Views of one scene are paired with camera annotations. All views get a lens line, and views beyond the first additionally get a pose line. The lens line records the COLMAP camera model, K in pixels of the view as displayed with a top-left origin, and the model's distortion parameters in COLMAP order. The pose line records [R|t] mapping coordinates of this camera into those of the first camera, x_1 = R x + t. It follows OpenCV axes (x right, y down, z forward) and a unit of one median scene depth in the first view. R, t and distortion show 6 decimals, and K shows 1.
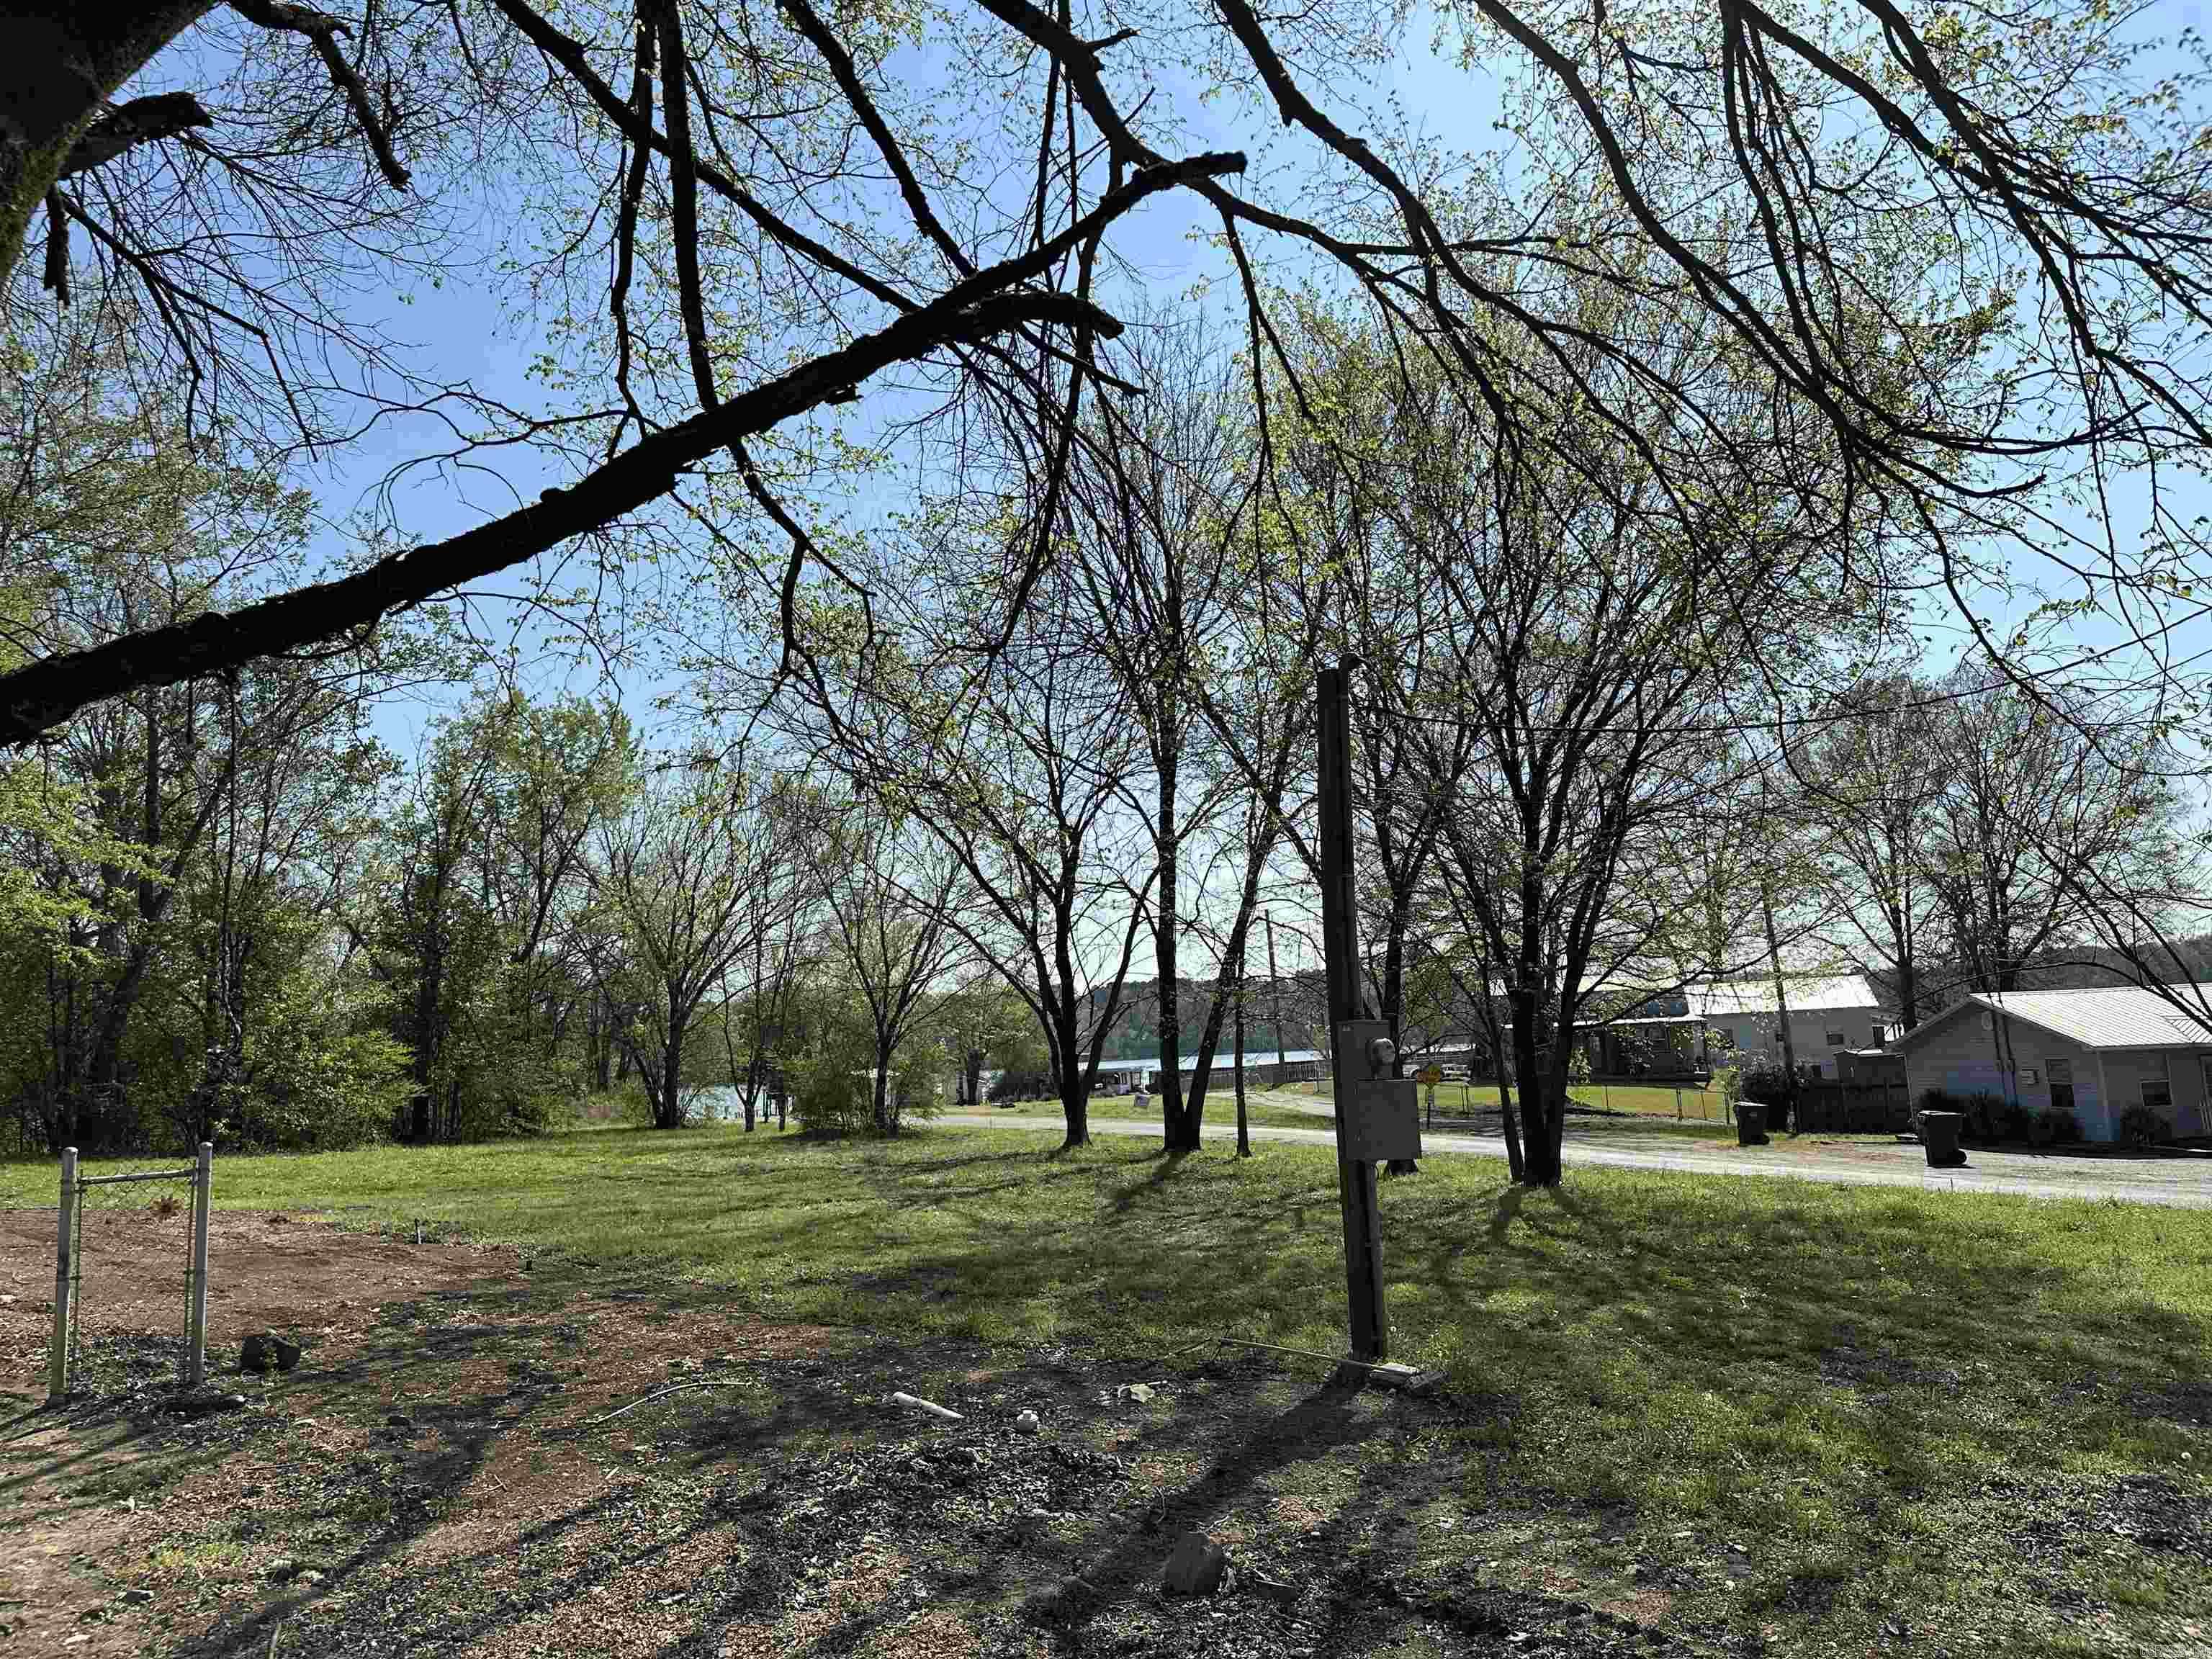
lens RADIAL K [[1572.2, 0, 1162.1], [0, 1572.2, 880.9], [0, 0, 1]] dist [0.049360, -0.000245]
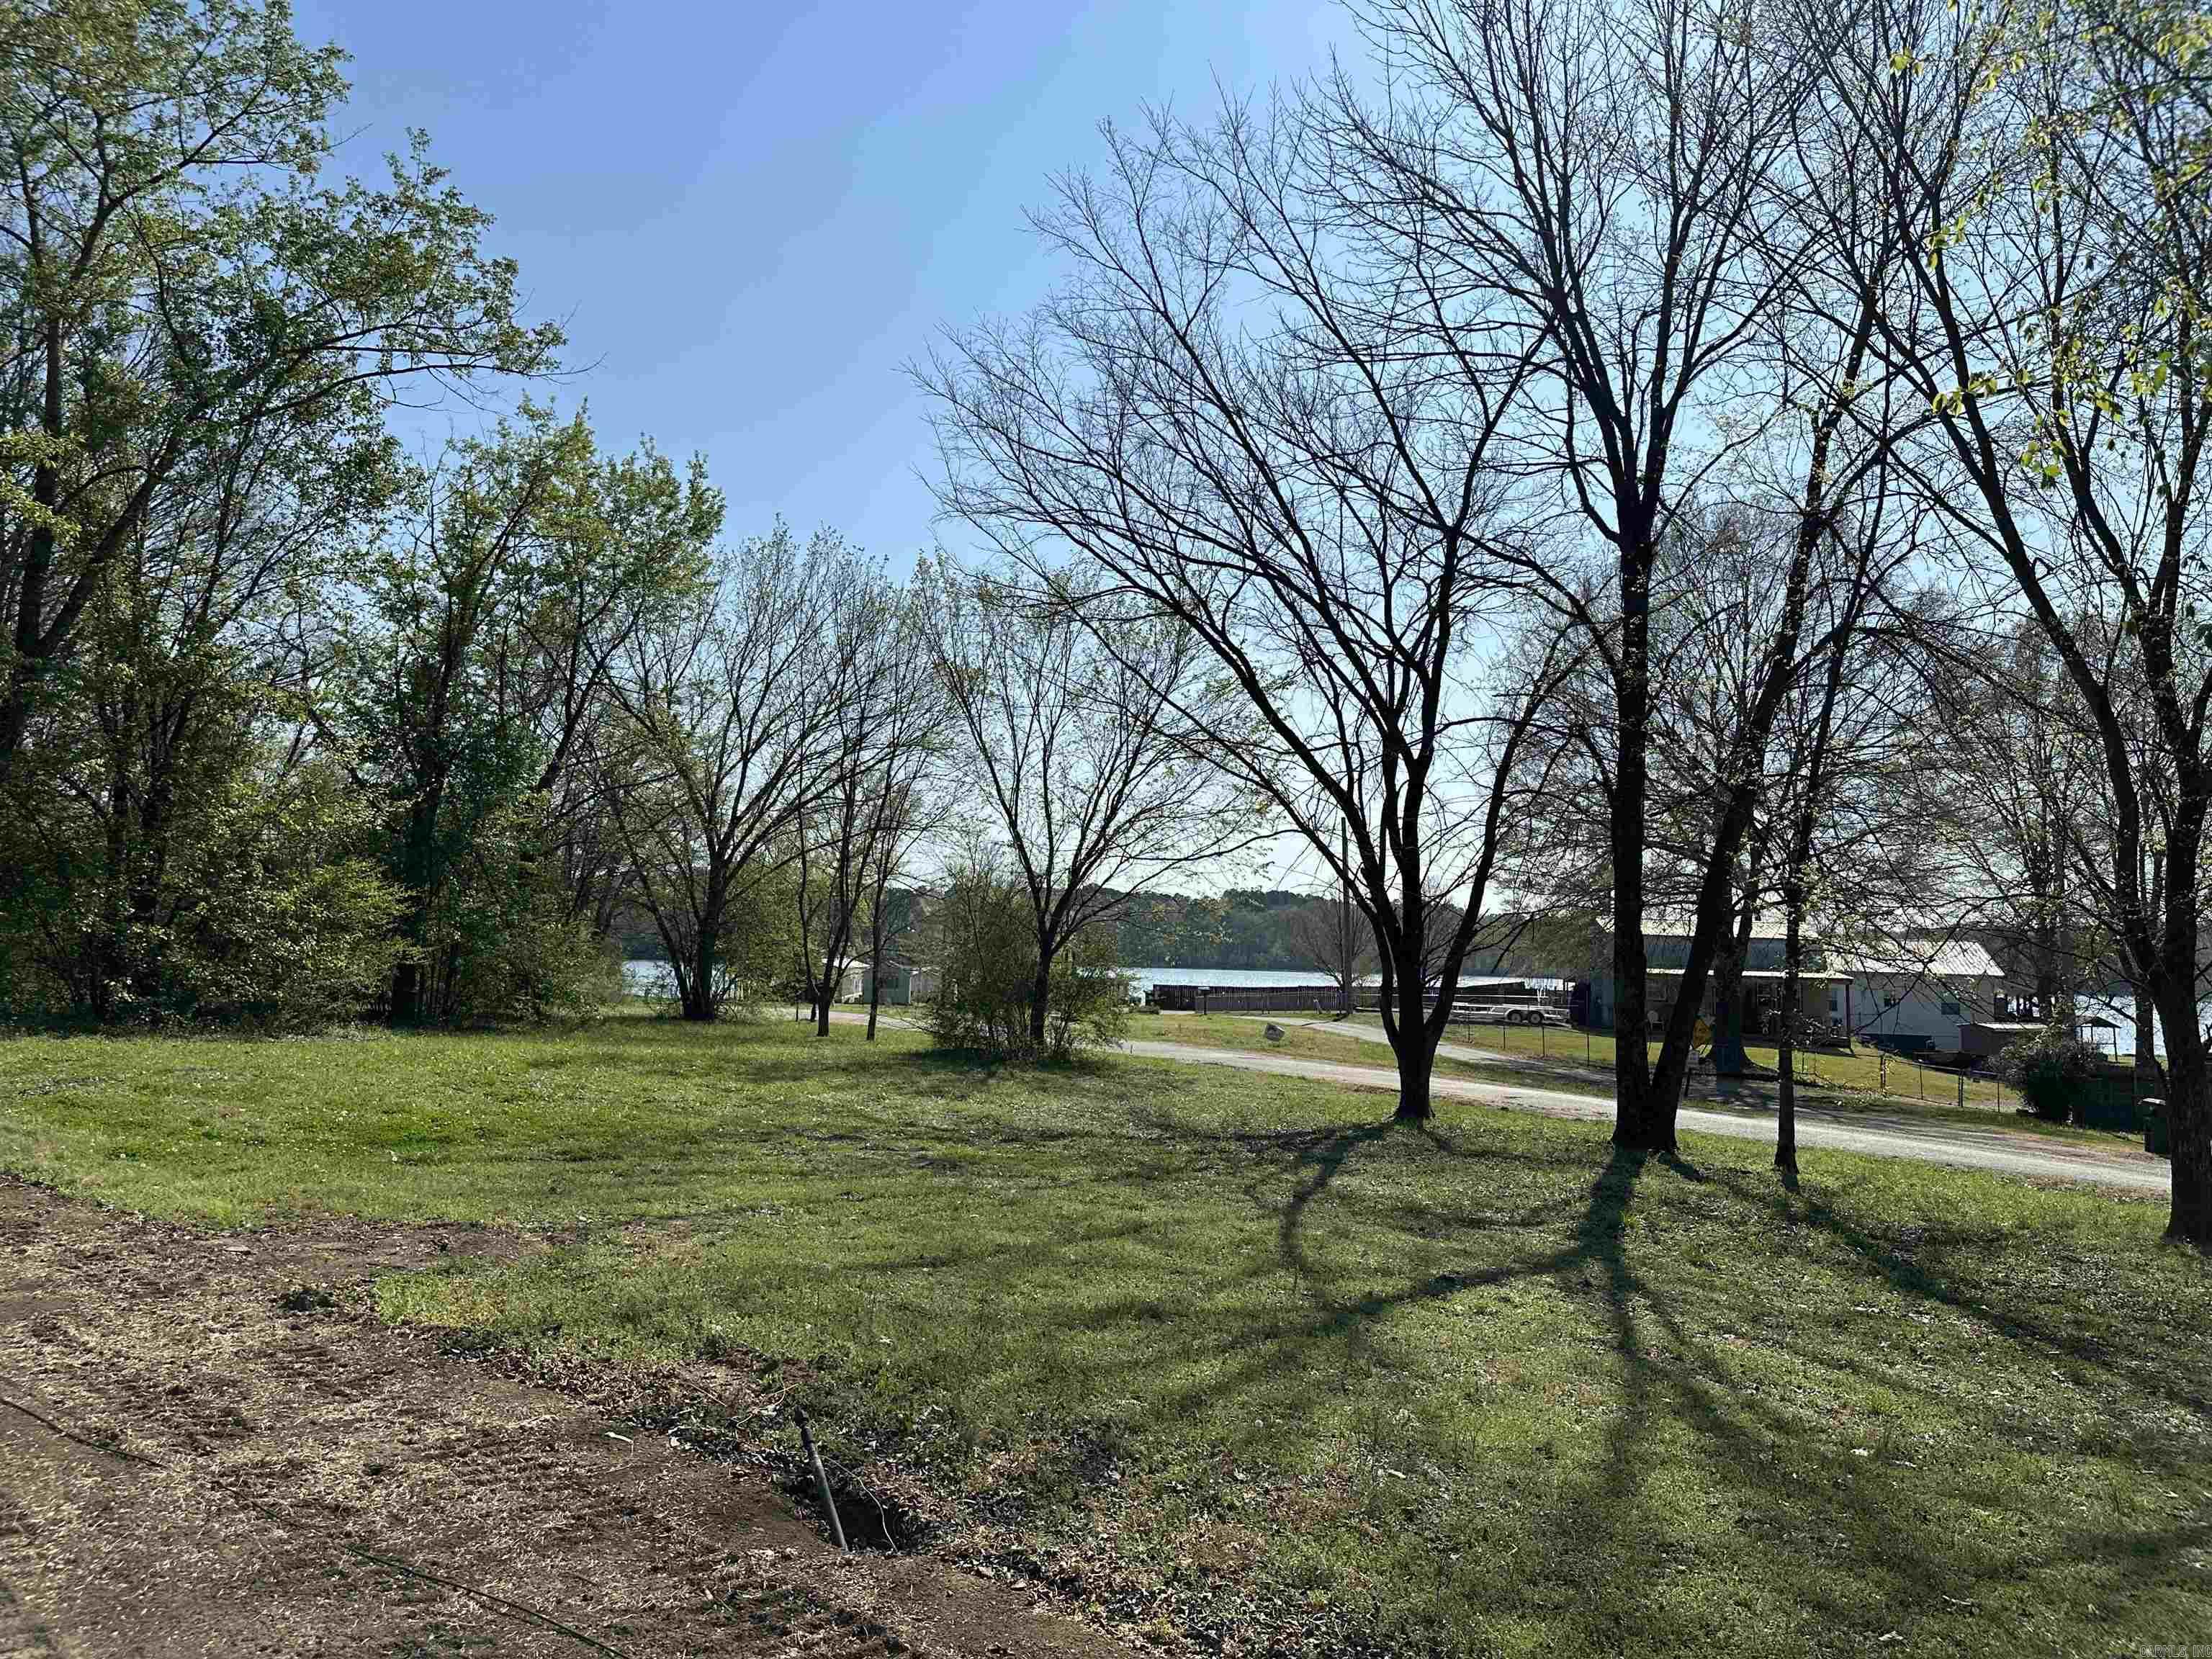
lens RADIAL K [[1527.4, 0, 1154.7], [0, 1527.4, 815.9], [0, 0, 1]] dist [0.178875, -0.171023]
pose [[0.994906, 0.083623, 0.056297, -0.161311], [-0.084426, 0.996357, 0.012027, 0.030430], [-0.055086, -0.016719, 0.998342, 0.248692]]
